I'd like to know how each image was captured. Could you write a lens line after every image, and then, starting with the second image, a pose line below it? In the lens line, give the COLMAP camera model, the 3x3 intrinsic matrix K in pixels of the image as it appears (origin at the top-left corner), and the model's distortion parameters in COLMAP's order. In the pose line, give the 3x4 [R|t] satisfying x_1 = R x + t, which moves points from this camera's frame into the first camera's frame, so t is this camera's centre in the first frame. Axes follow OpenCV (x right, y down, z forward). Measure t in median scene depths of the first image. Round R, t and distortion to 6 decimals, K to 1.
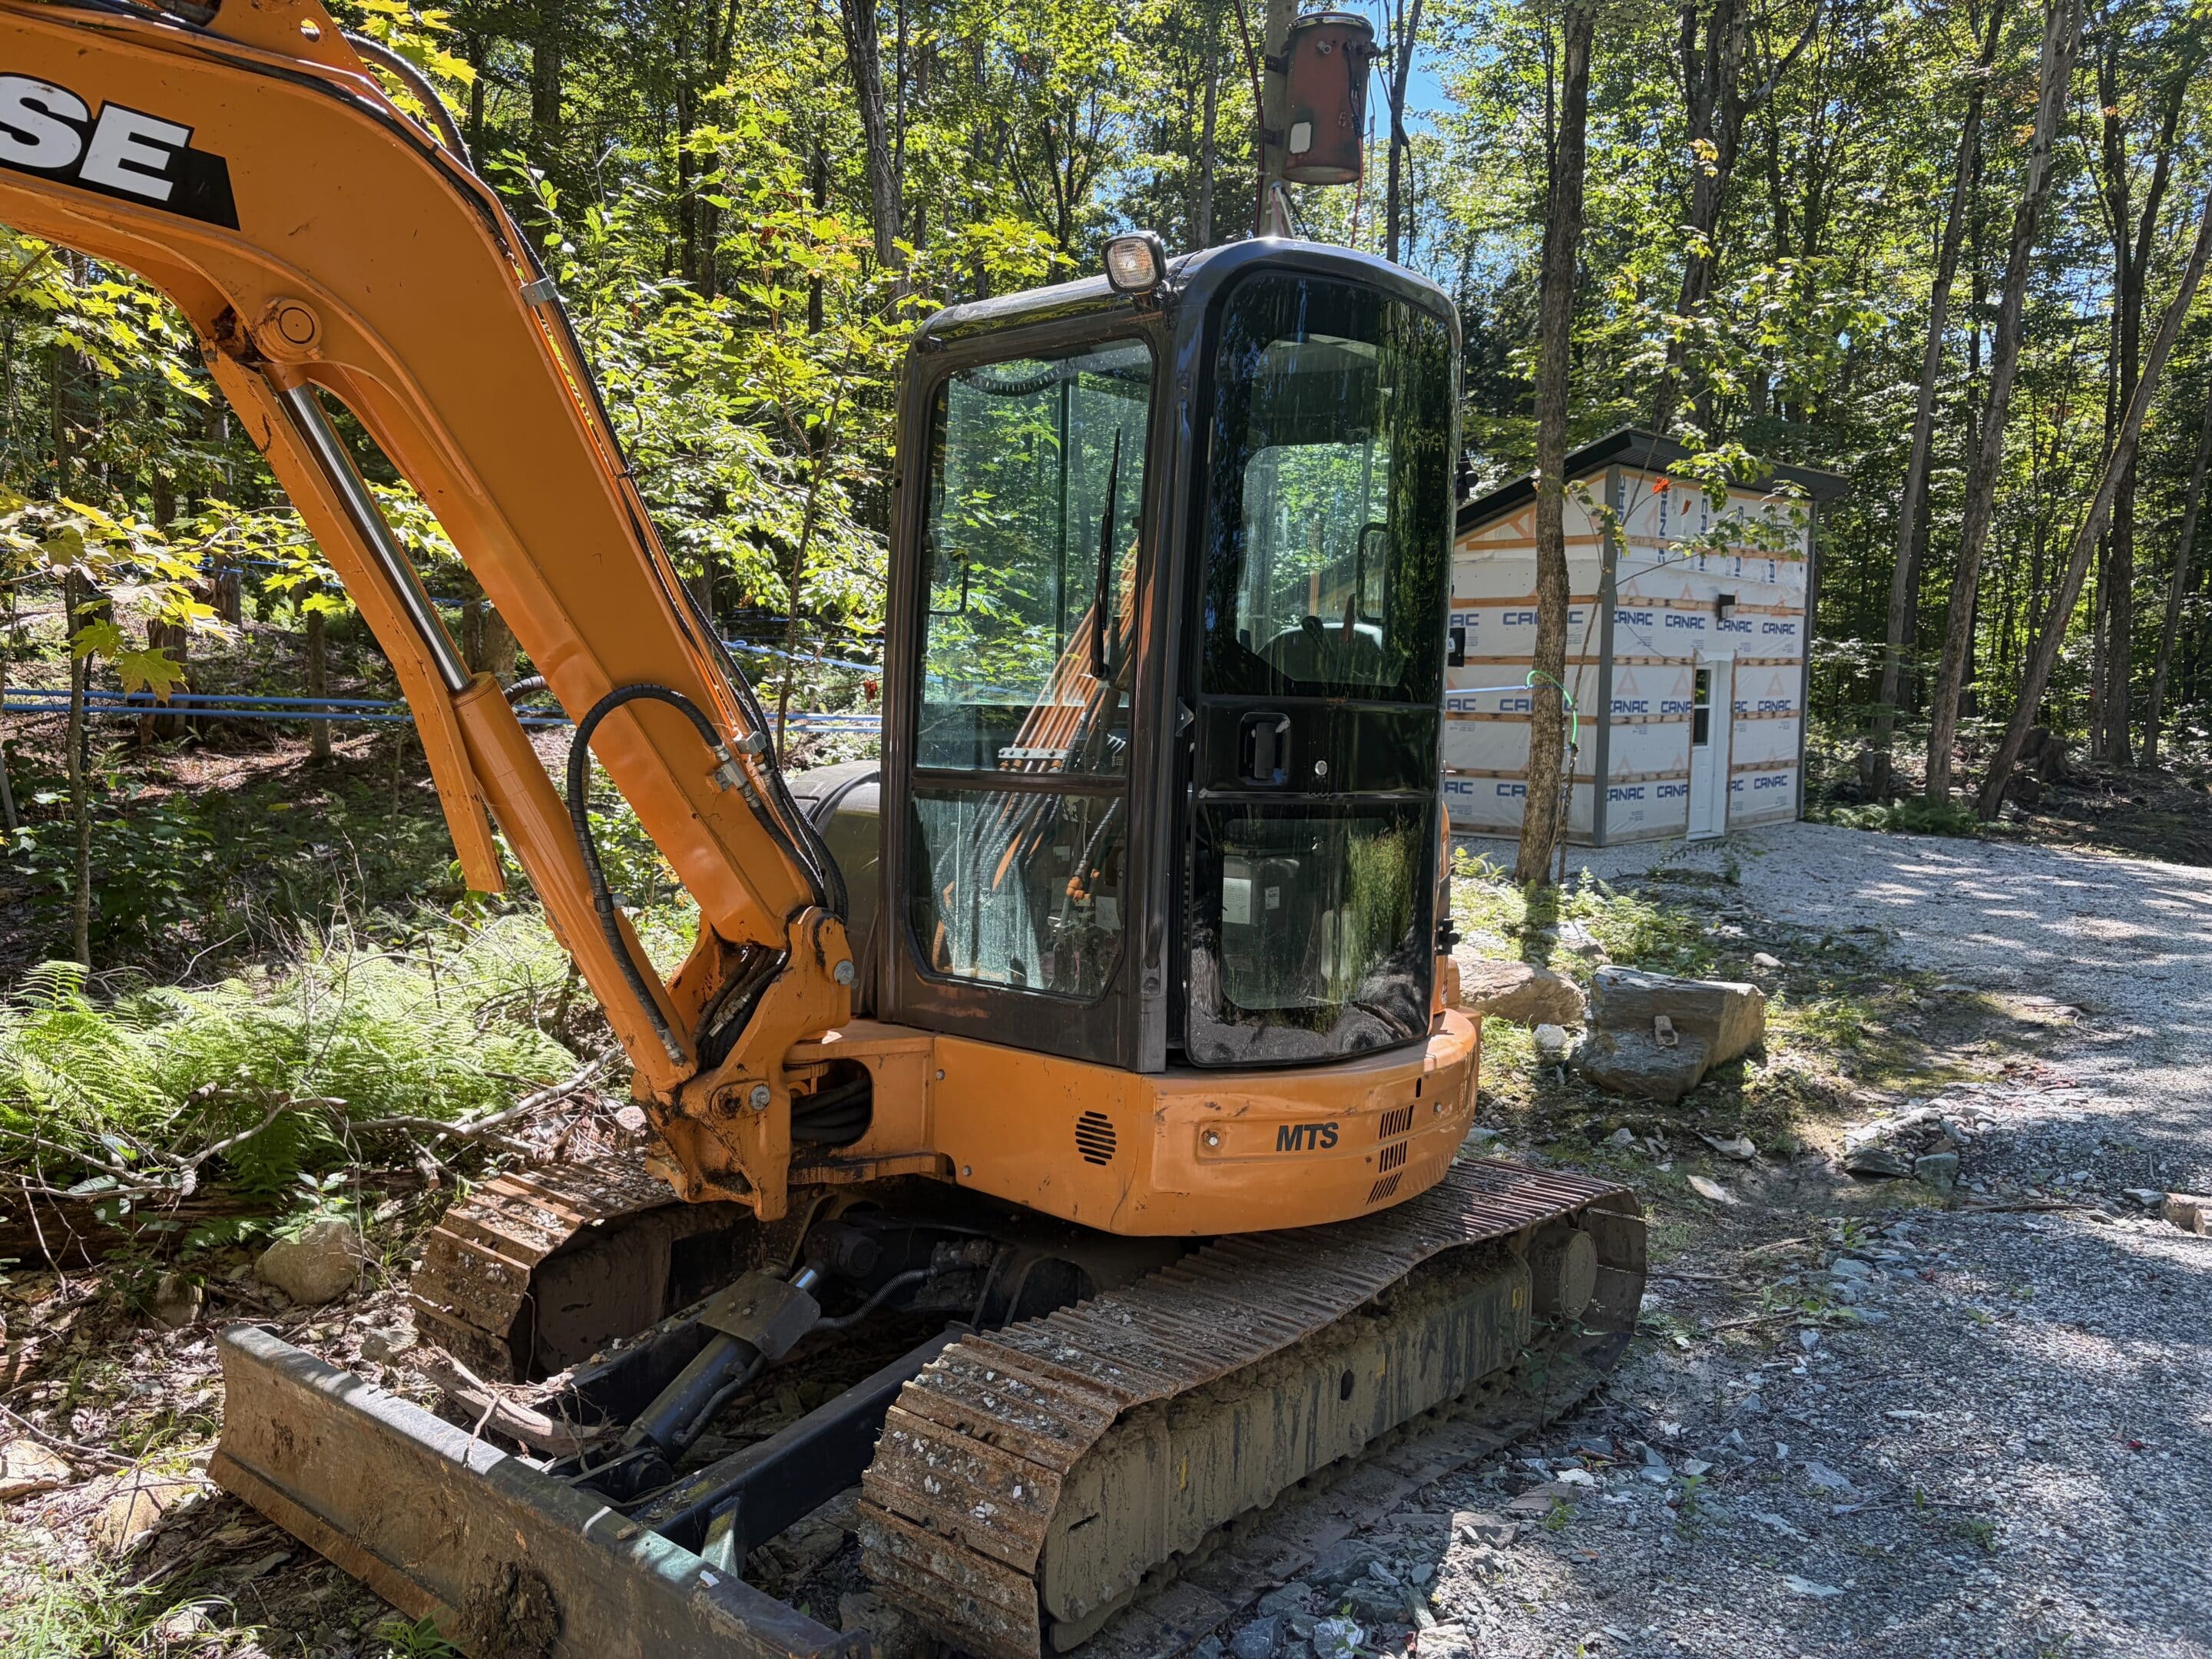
lens RADIAL K [[1687.1, 0, 1112.9], [0, 1687.1, 835.6], [0, 0, 1]] dist [0.031077, -0.040332]
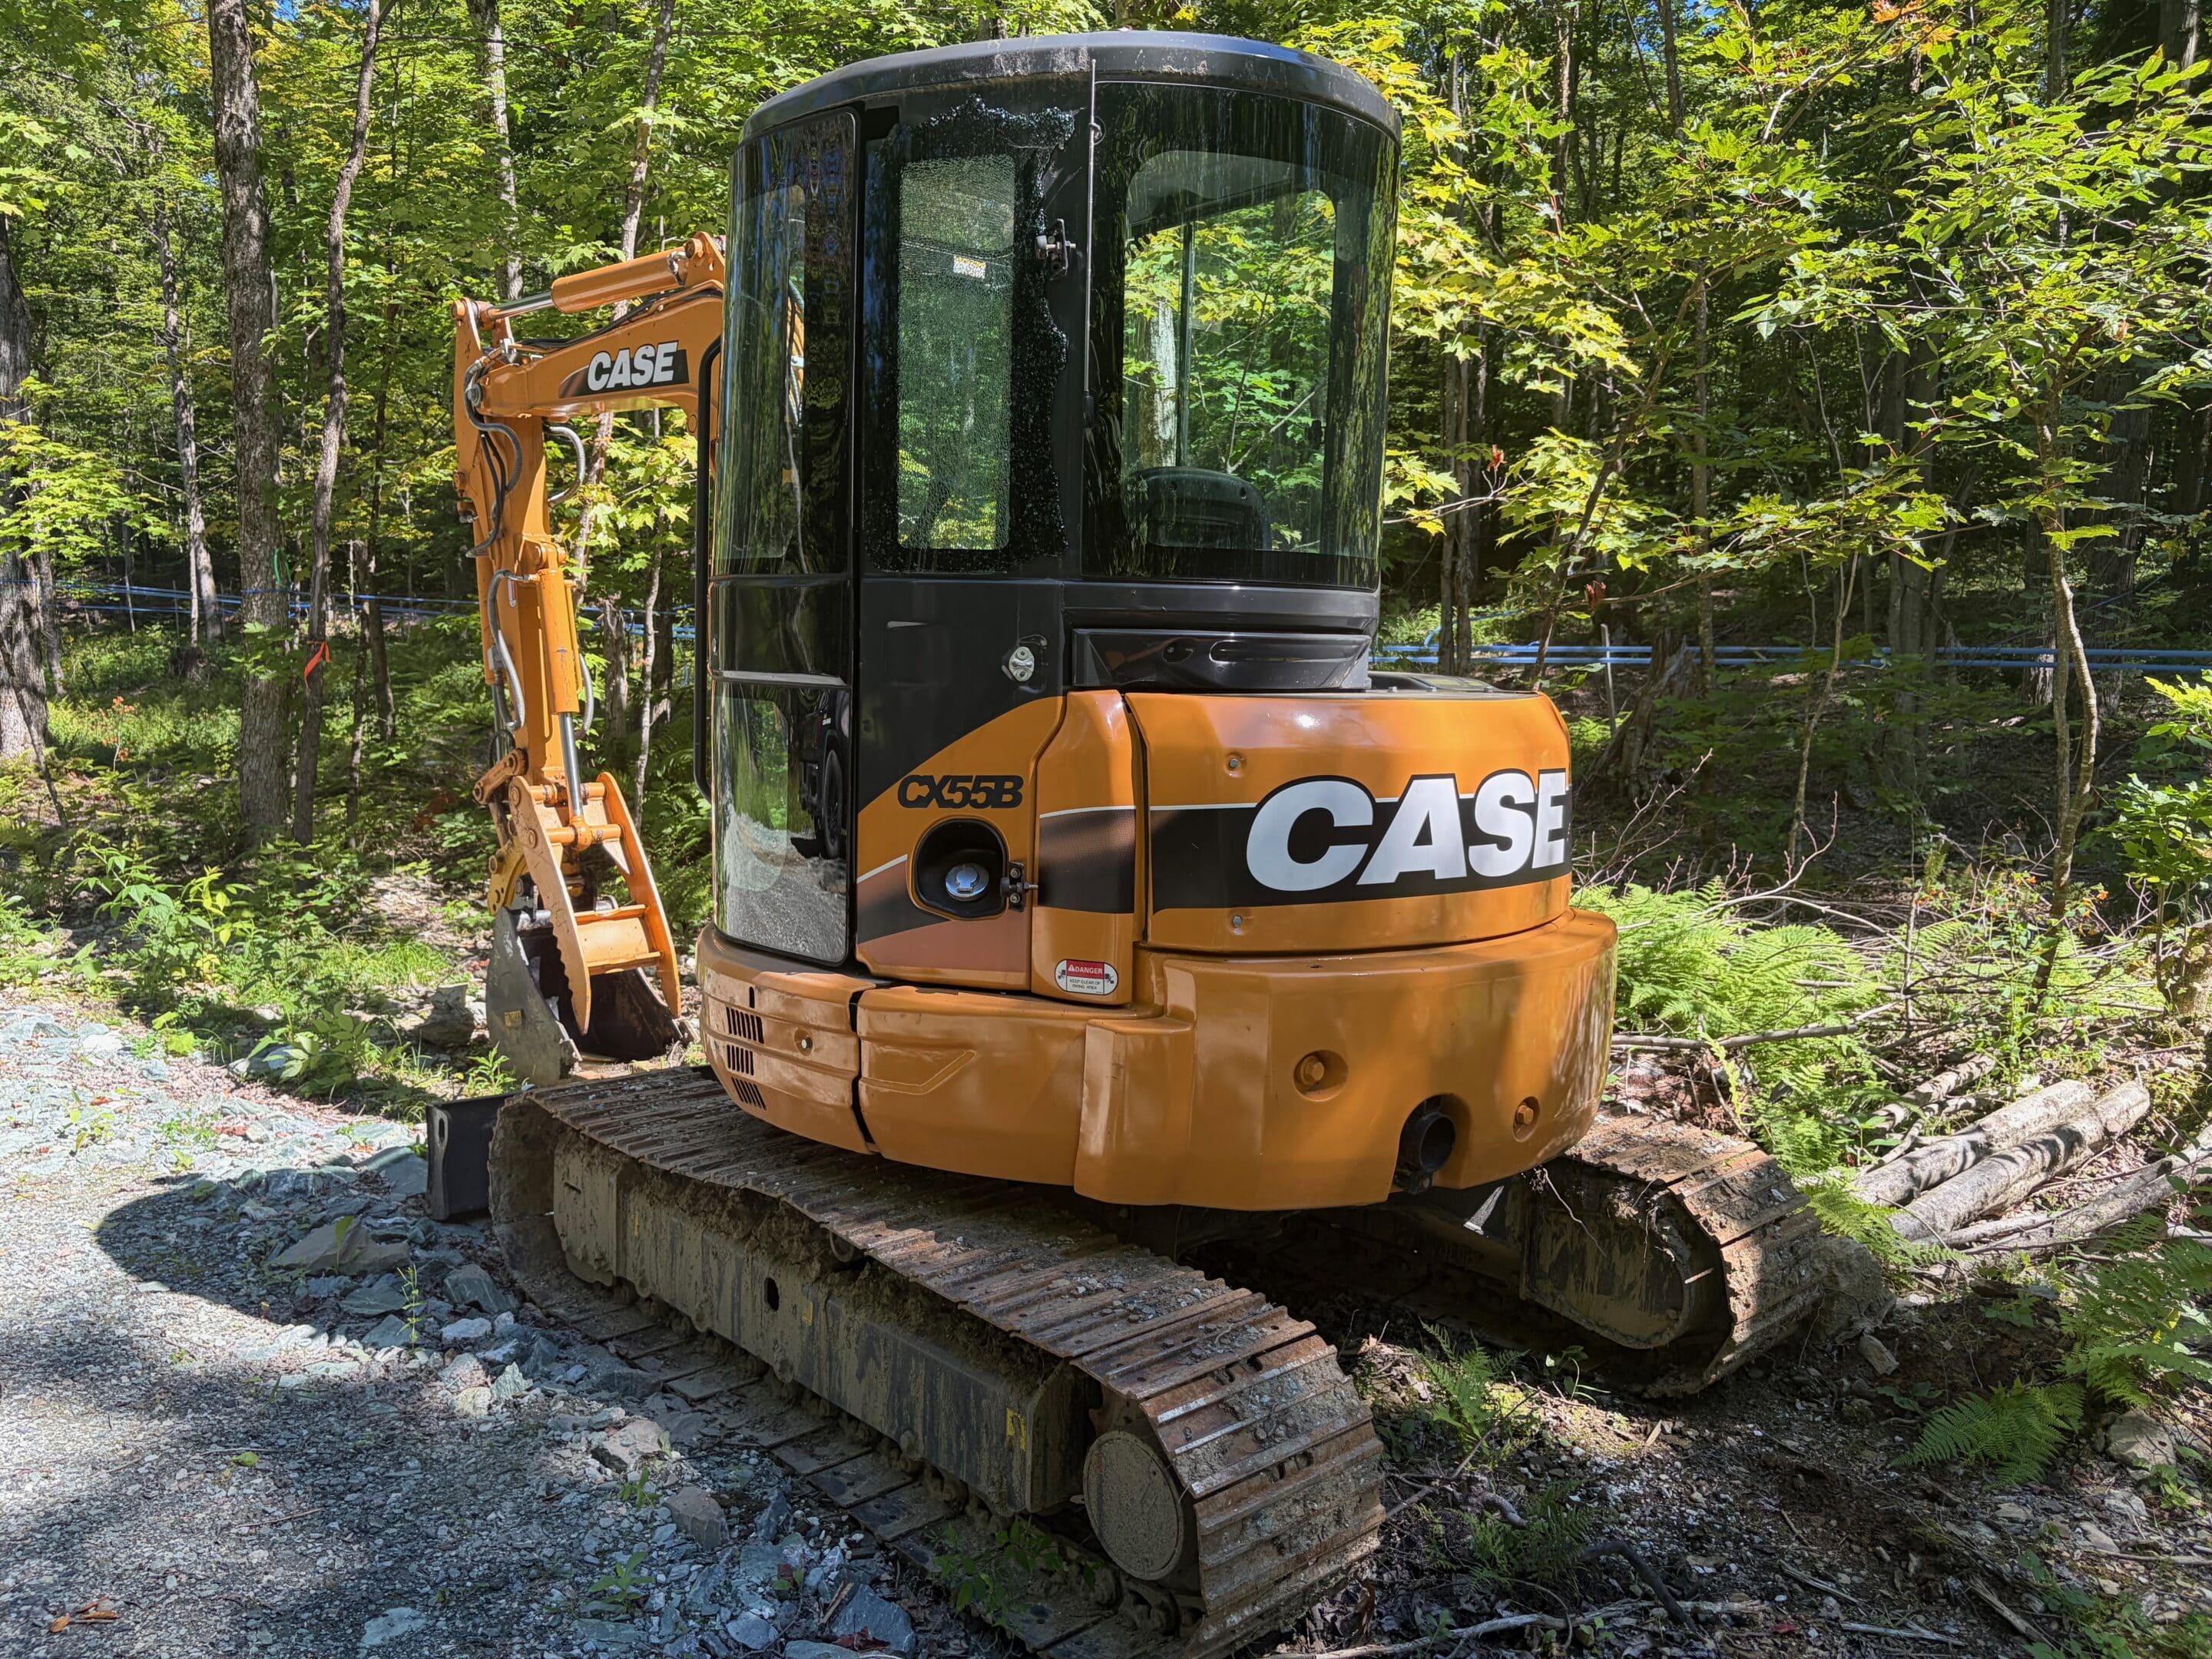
lens RADIAL K [[1695.4, 0, 1108.9], [0, 1695.4, 823.7], [0, 0, 1]] dist [0.010817, -0.004936]
pose [[-0.109422, 0.073792, -0.991252, 0.837112], [-0.089029, 0.992505, 0.083713, -0.030046], [0.990000, 0.097411, -0.102033, 1.003630]]
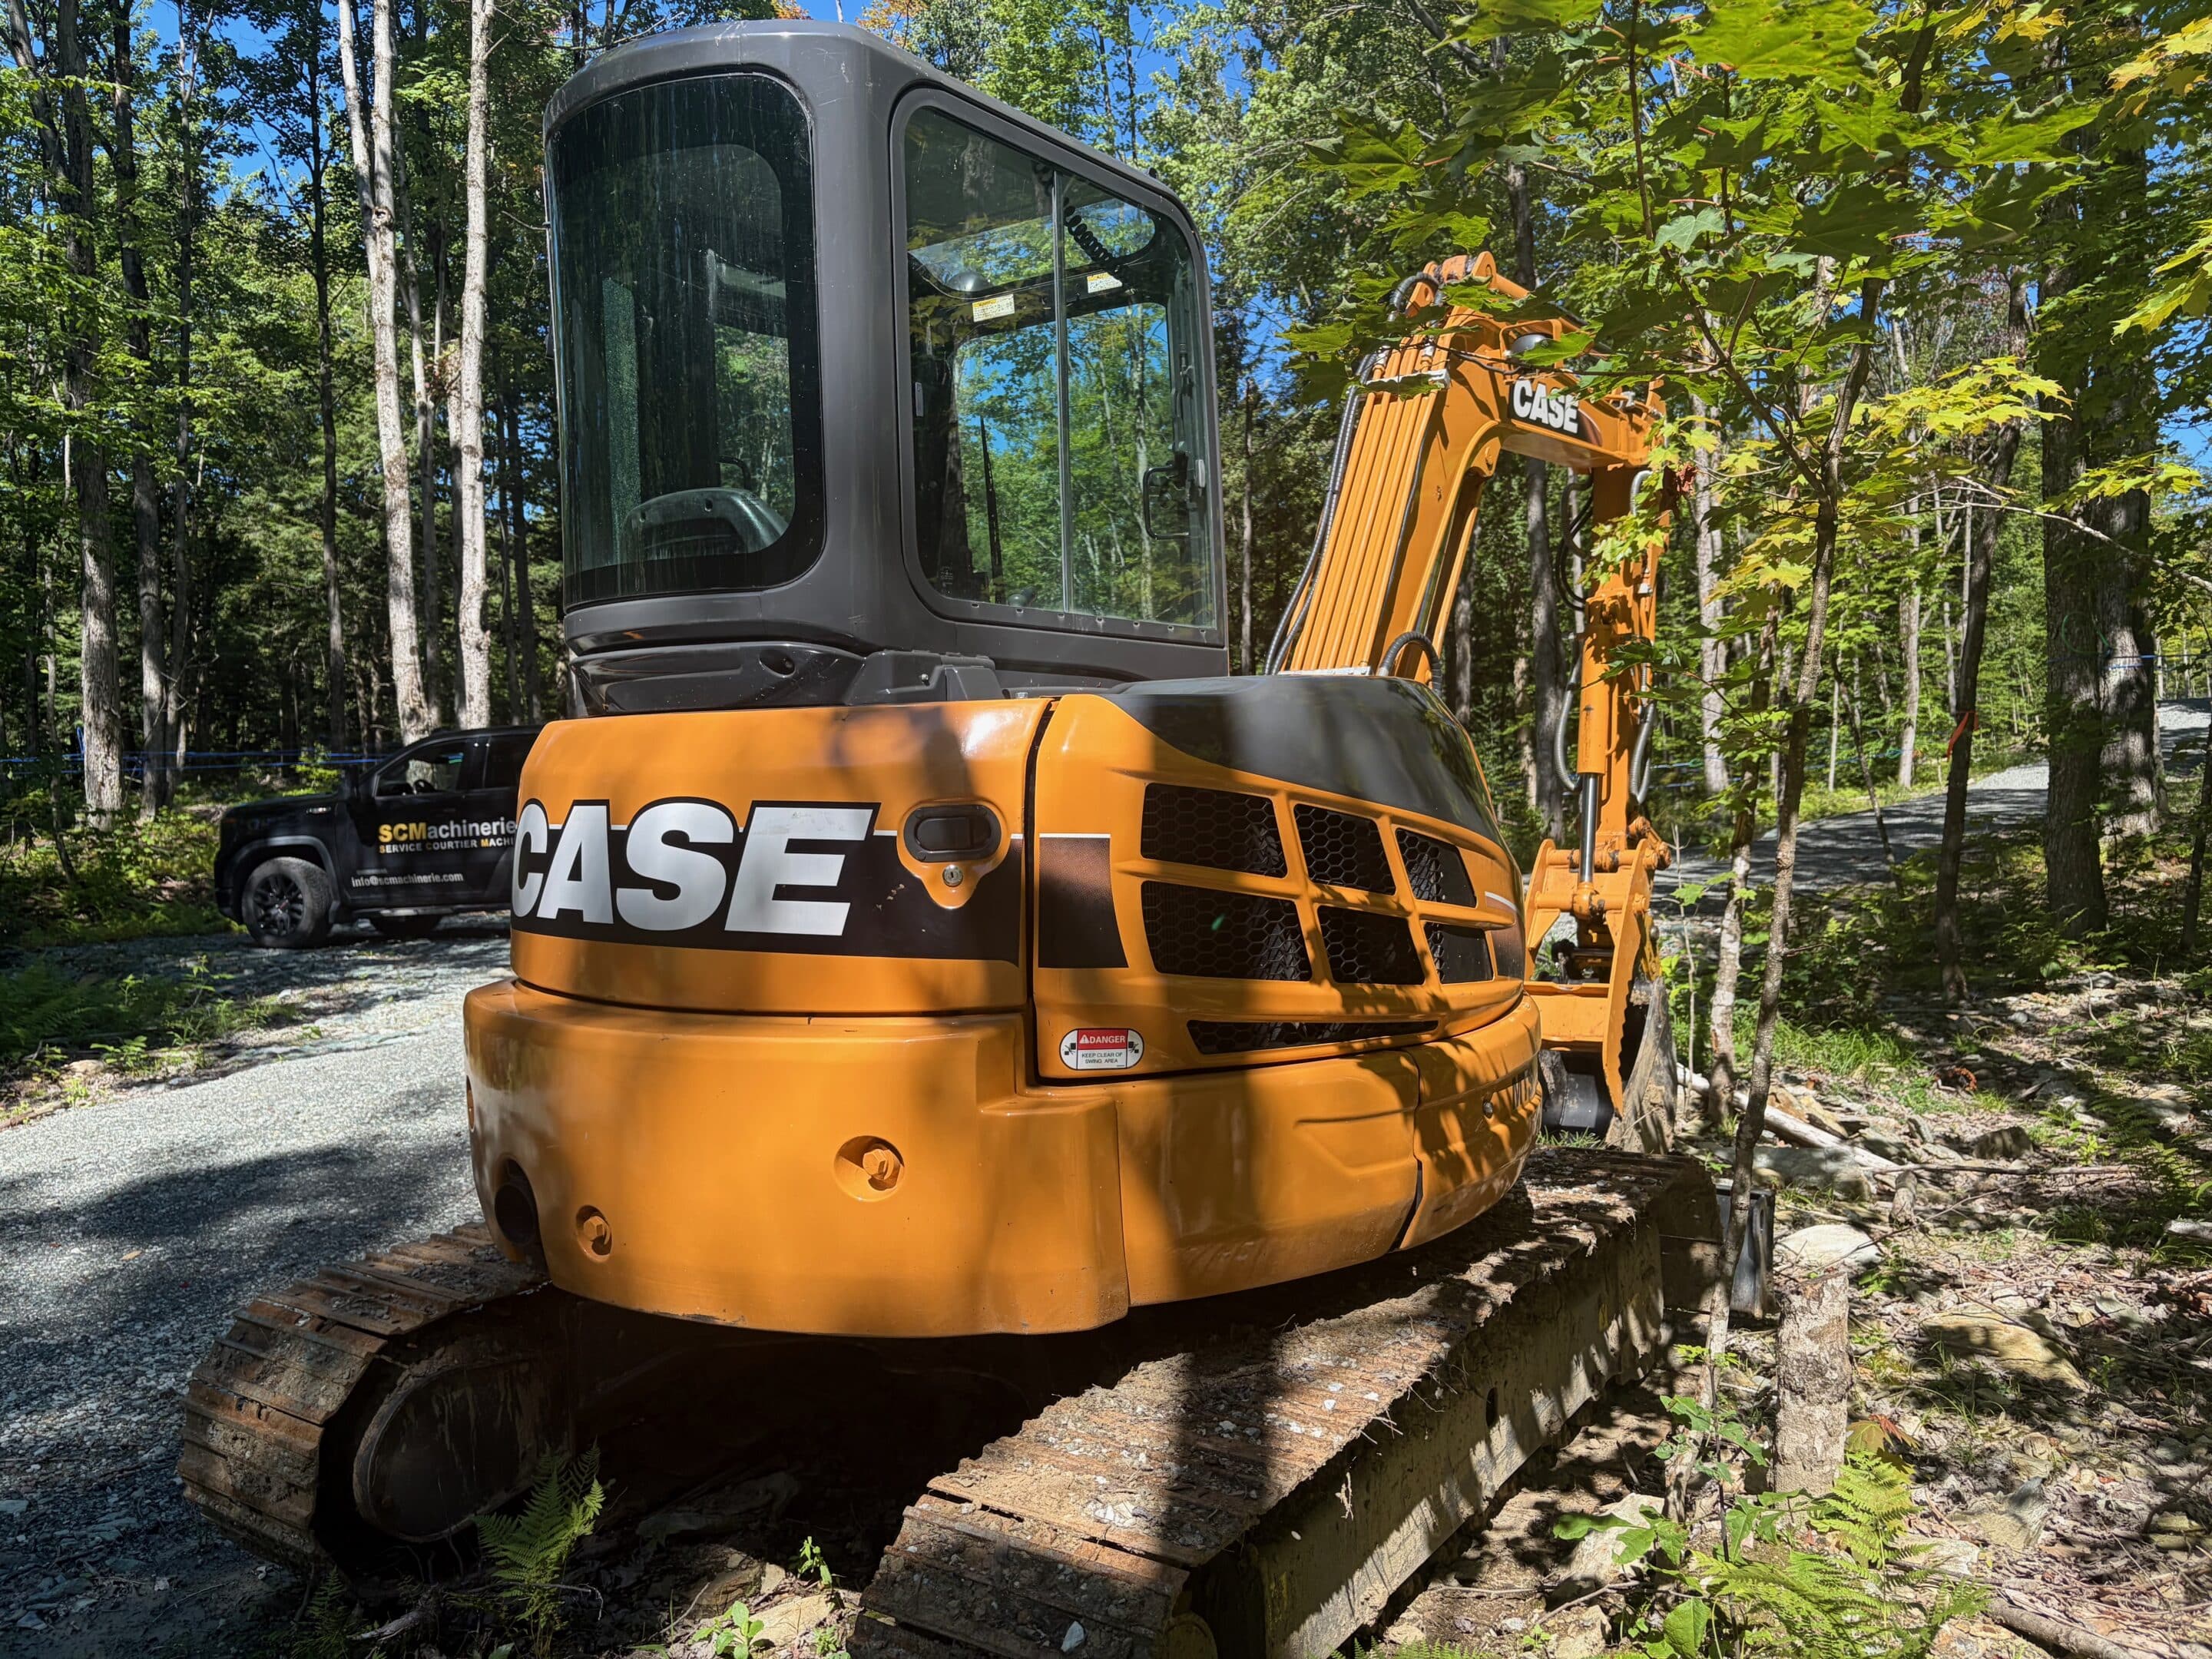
lens RADIAL K [[1661.2, 0, 1094.9], [0, 1661.2, 853.8], [0, 0, 1]] dist [0.017945, -0.002581]
pose [[-0.991077, 0.014133, -0.132536, 0.051726], [-0.003399, 0.991359, 0.131132, -0.061768], [0.133244, 0.130413, -0.982466, 1.651124]]
